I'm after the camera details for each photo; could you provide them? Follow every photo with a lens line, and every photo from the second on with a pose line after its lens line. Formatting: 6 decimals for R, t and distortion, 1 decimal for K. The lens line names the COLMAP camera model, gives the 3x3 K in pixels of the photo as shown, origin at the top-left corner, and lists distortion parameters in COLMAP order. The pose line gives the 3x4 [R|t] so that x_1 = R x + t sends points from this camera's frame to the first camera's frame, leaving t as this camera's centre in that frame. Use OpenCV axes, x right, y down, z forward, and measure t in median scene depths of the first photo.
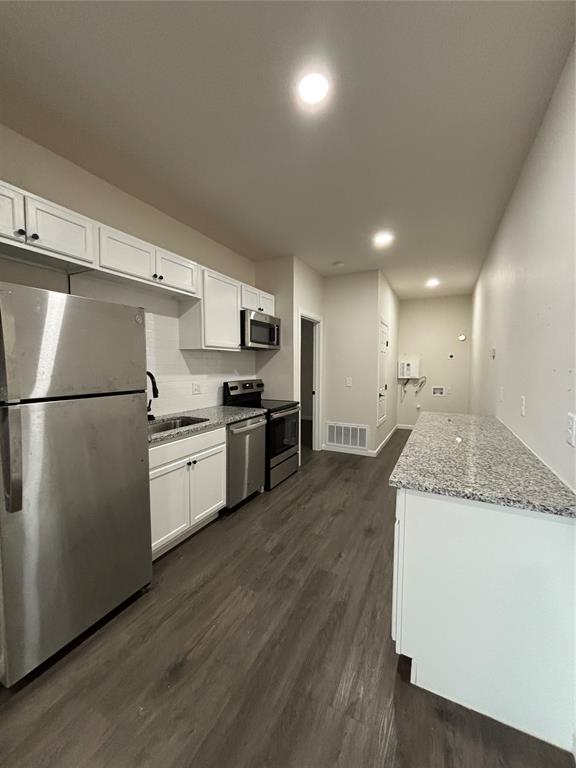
lens RADIAL K [[309.5, 0, 290.7], [0, 309.5, 383.4], [0, 0, 1]] dist [-0.001339, 0.000276]
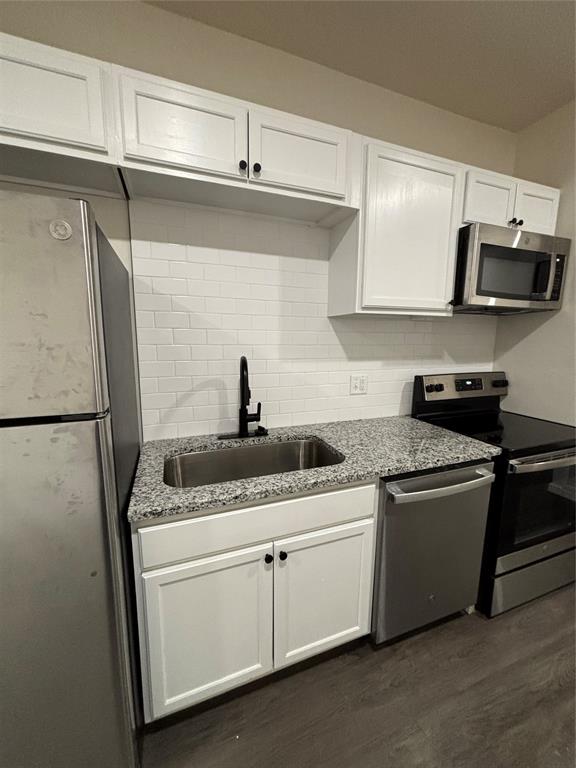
lens RADIAL K [[309.5, 0, 290.7], [0, 309.5, 383.4], [0, 0, 1]] dist [-0.001339, 0.000276]
pose [[0.730784, 0.103966, -0.674645, -0.008219], [-0.045404, 0.993548, 0.103928, -0.039107], [0.681097, -0.045318, 0.730790, 0.478474]]
